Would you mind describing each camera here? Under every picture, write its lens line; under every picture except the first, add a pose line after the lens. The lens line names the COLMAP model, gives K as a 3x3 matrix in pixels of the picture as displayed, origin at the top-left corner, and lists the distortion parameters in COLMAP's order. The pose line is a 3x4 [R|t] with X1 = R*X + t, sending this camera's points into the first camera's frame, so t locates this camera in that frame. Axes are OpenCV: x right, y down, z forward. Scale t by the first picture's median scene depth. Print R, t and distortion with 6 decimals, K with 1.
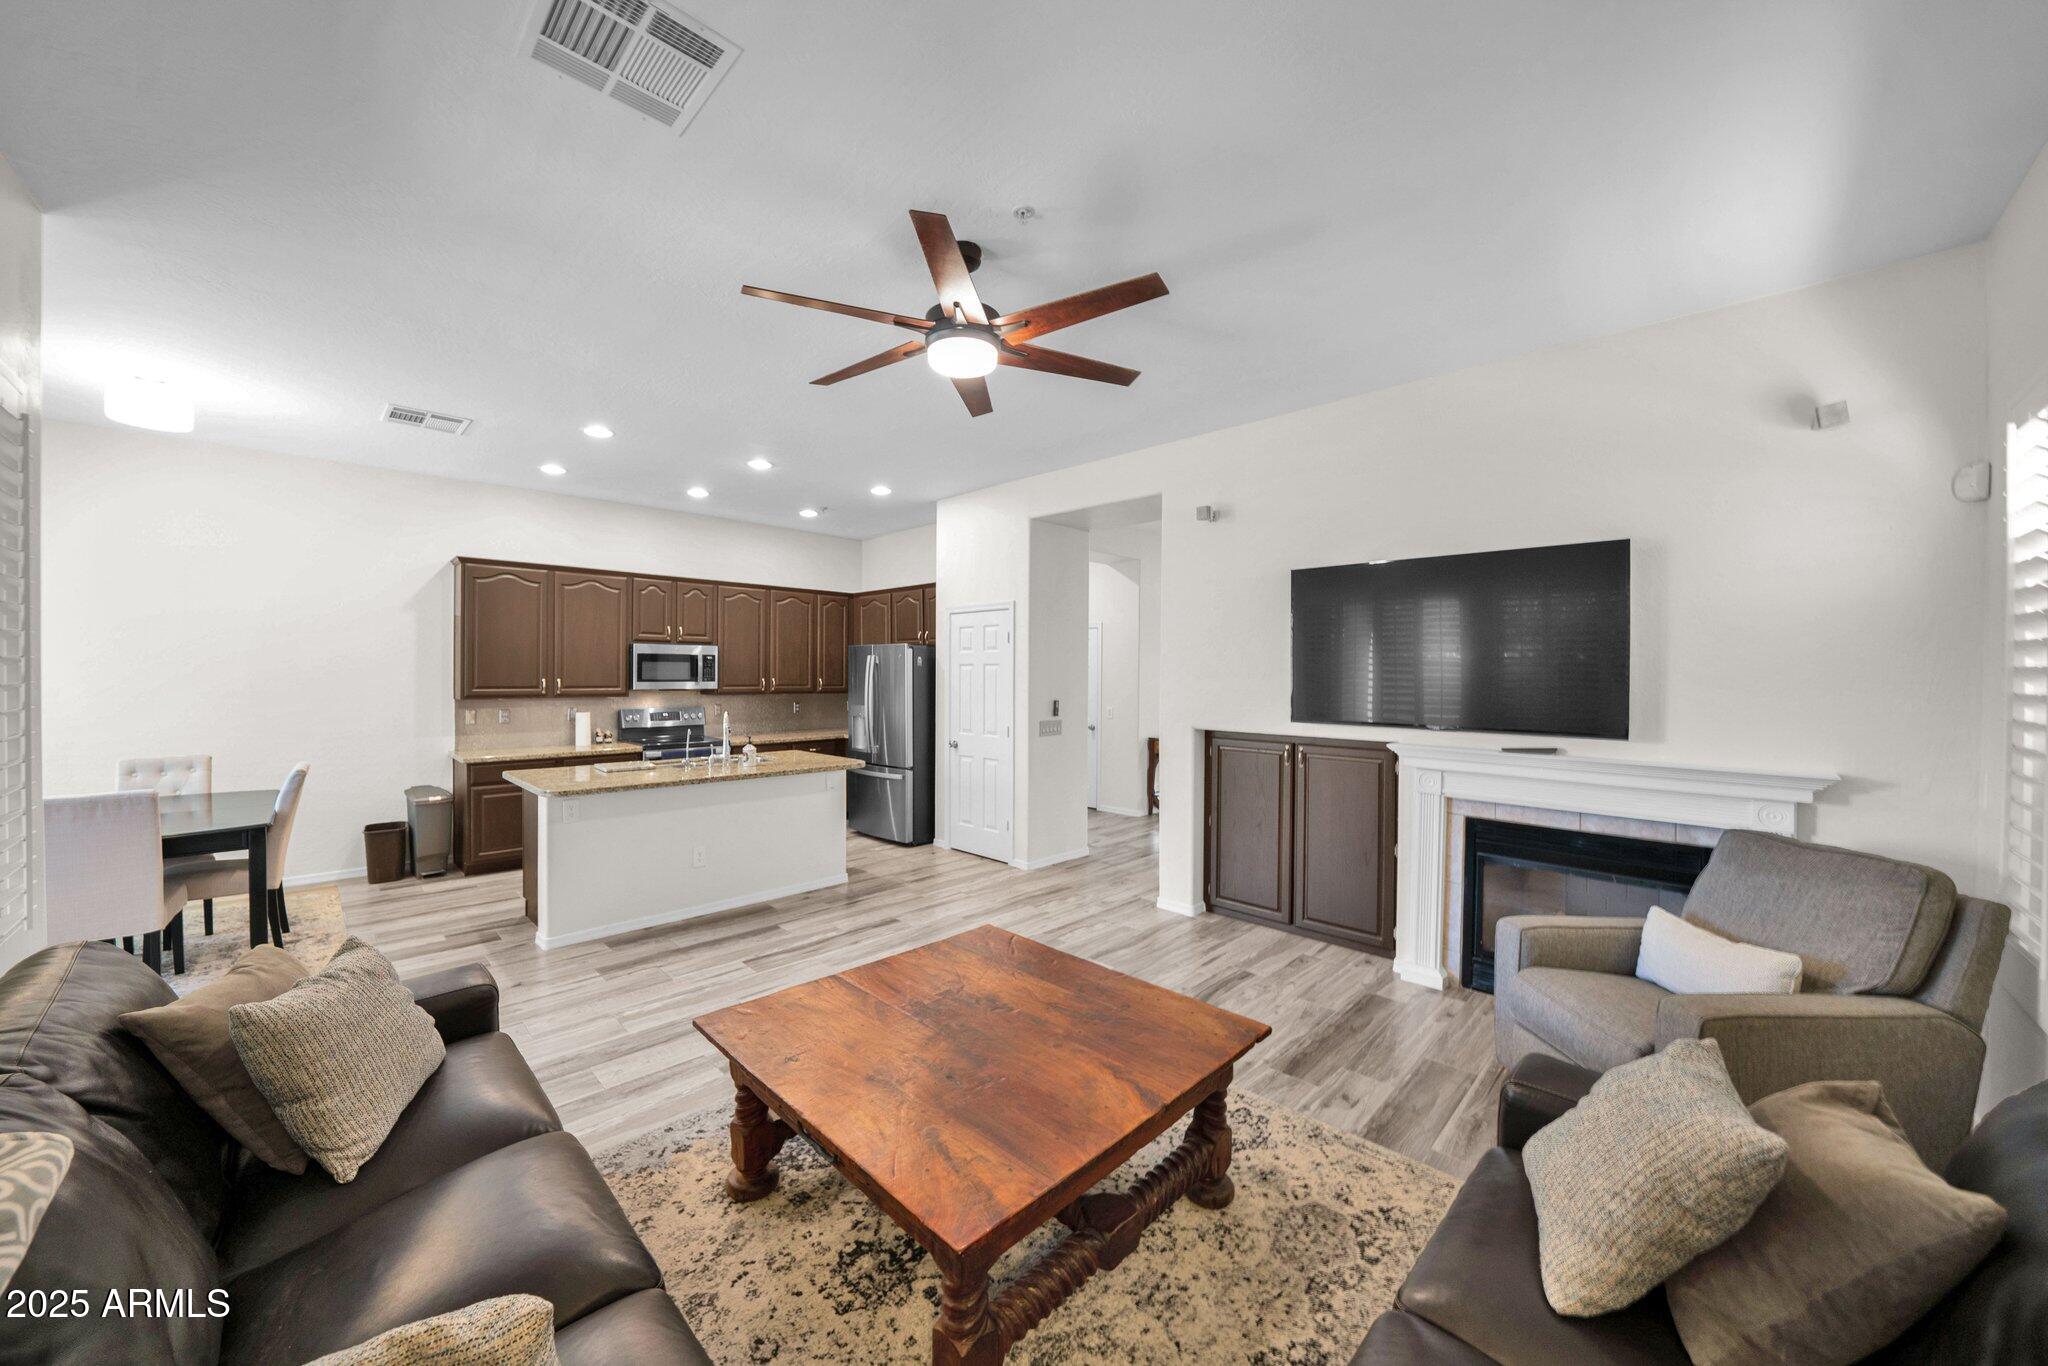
lens RADIAL K [[745.5, 0, 1024.4], [0, 745.5, 673.6], [0, 0, 1]] dist [-0.016728, 0.000106]
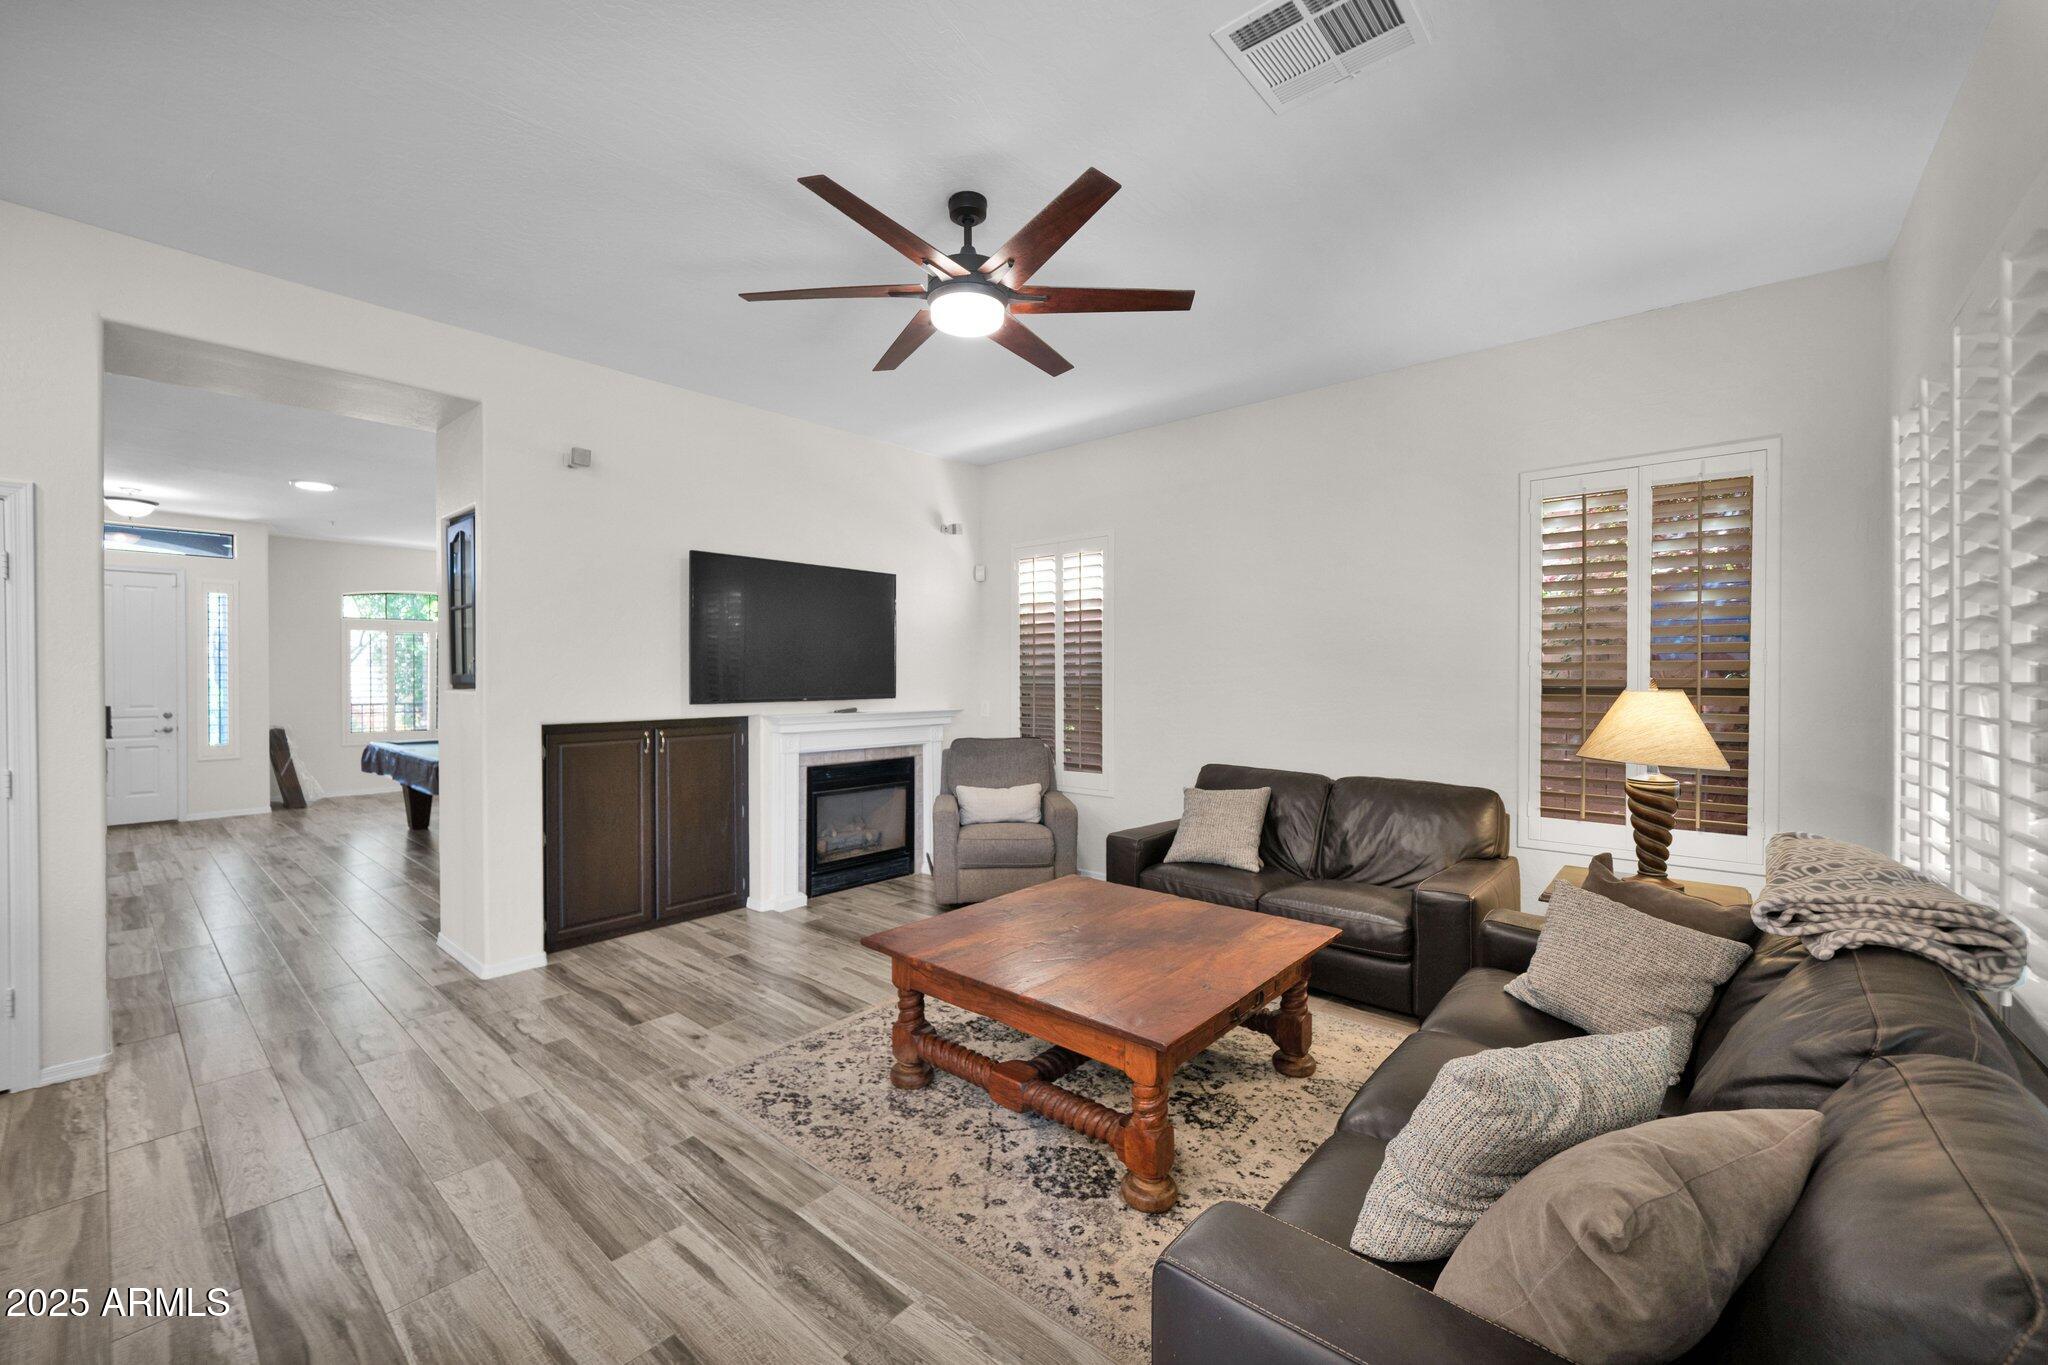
lens RADIAL K [[808.9, 0, 963.5], [0, 808.9, 675.0], [0, 0, 1]] dist [-0.011704, -0.000765]
pose [[-0.027089, -0.008466, 0.999597, -0.744095], [0.003369, 0.999958, 0.008560, 0.019229], [-0.999627, 0.003600, -0.027059, 0.688505]]
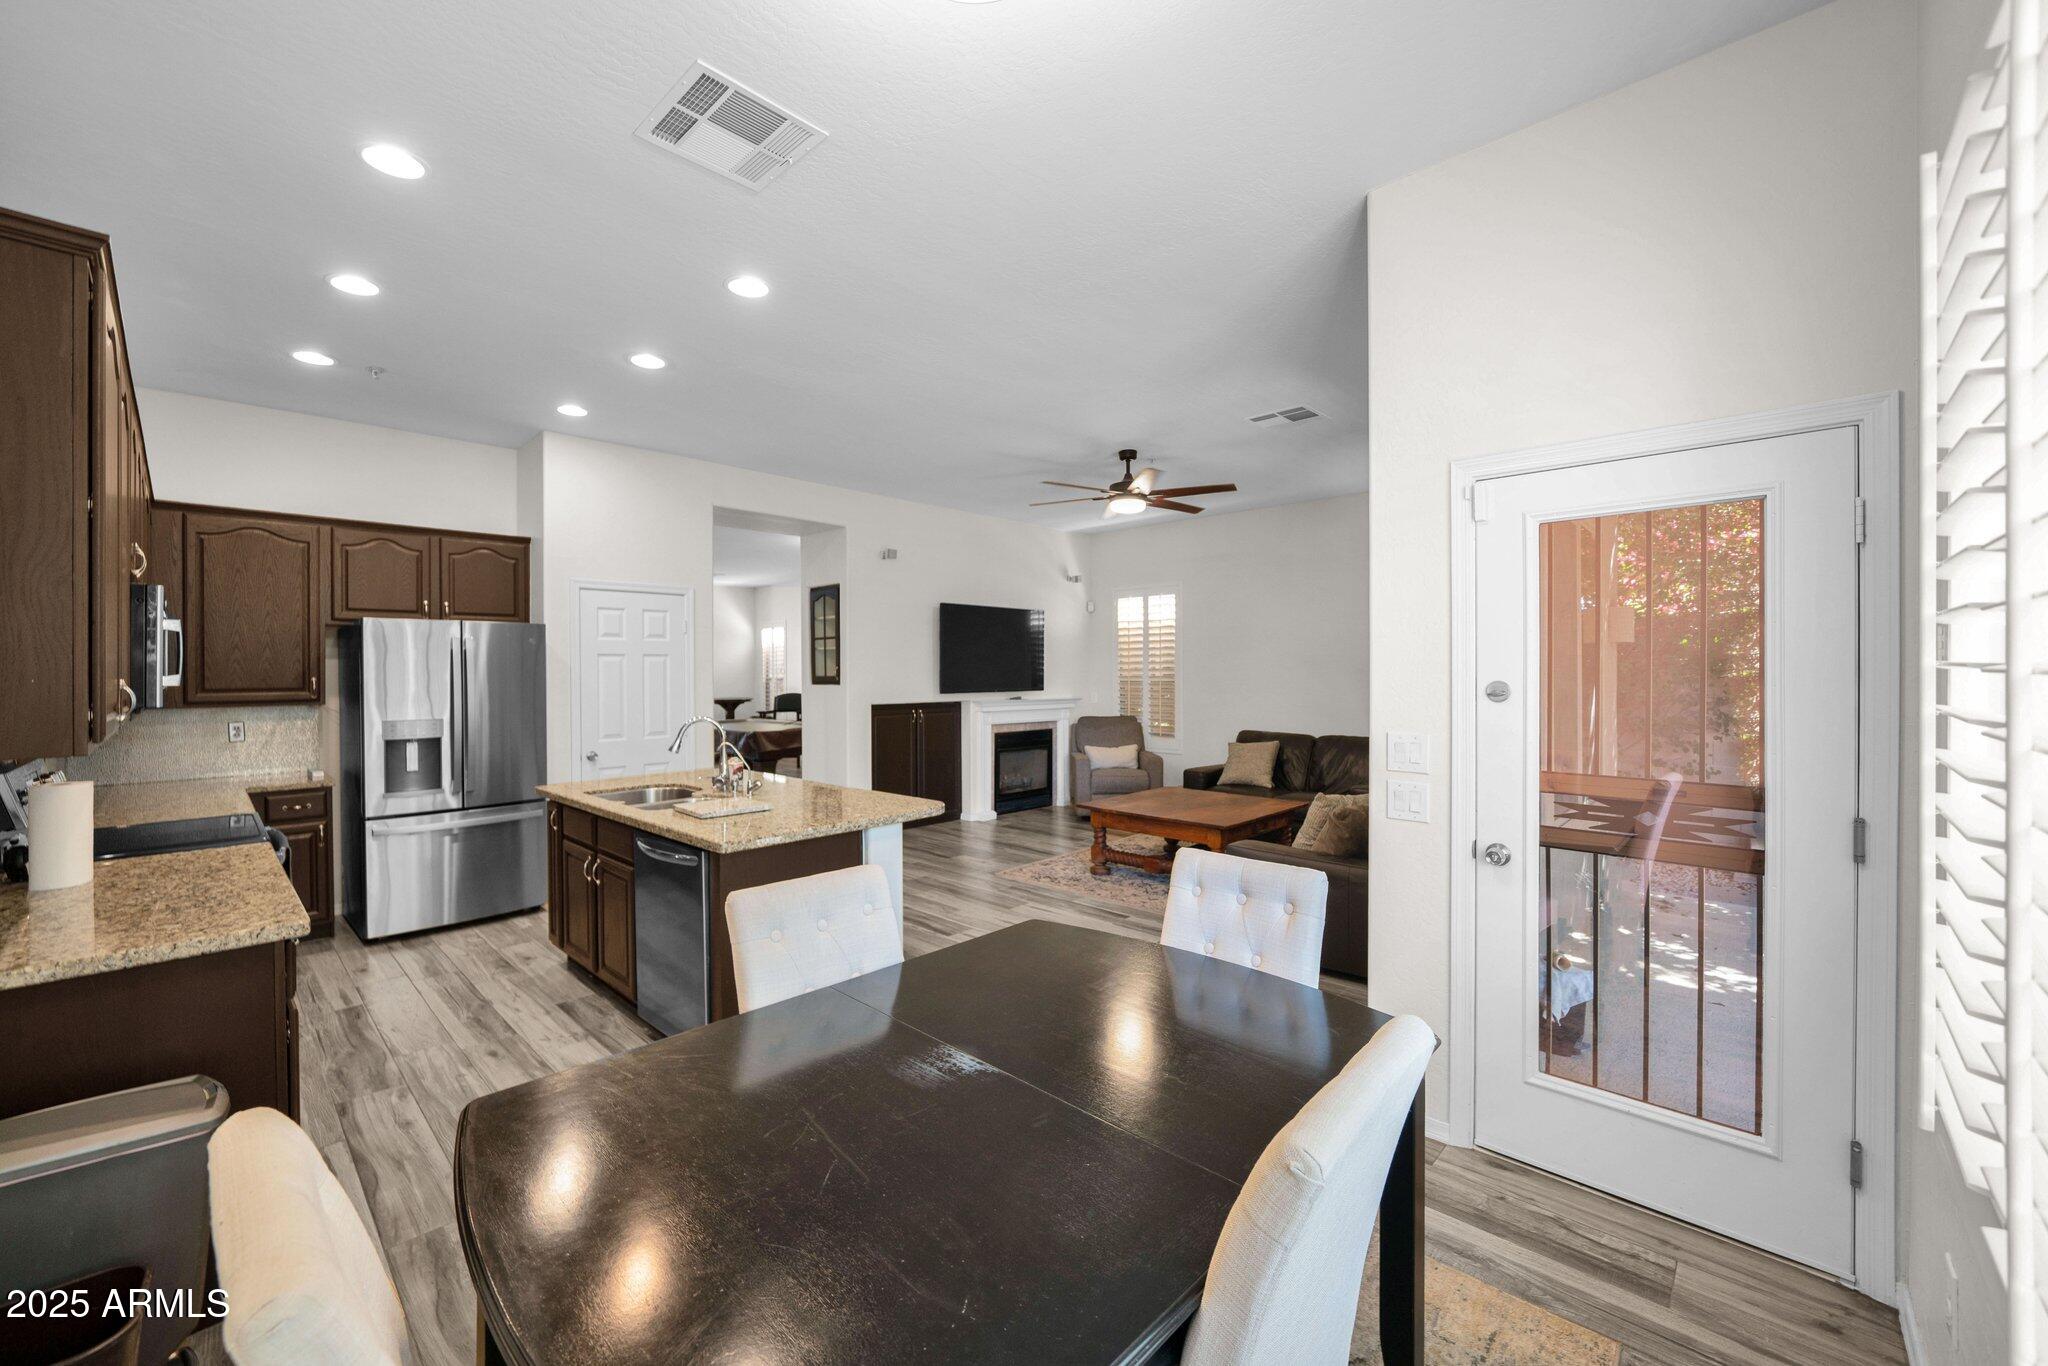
lens RADIAL K [[808.9, 0, 1028.3], [0, 808.9, 678.4], [0, 0, 1]] dist [-0.011704, -0.000765]
pose [[-0.059992, -0.014785, 0.998089, -1.506085], [0.005037, 0.999873, 0.015114, 0.004918], [-0.998186, 0.005934, -0.059910, 0.937915]]
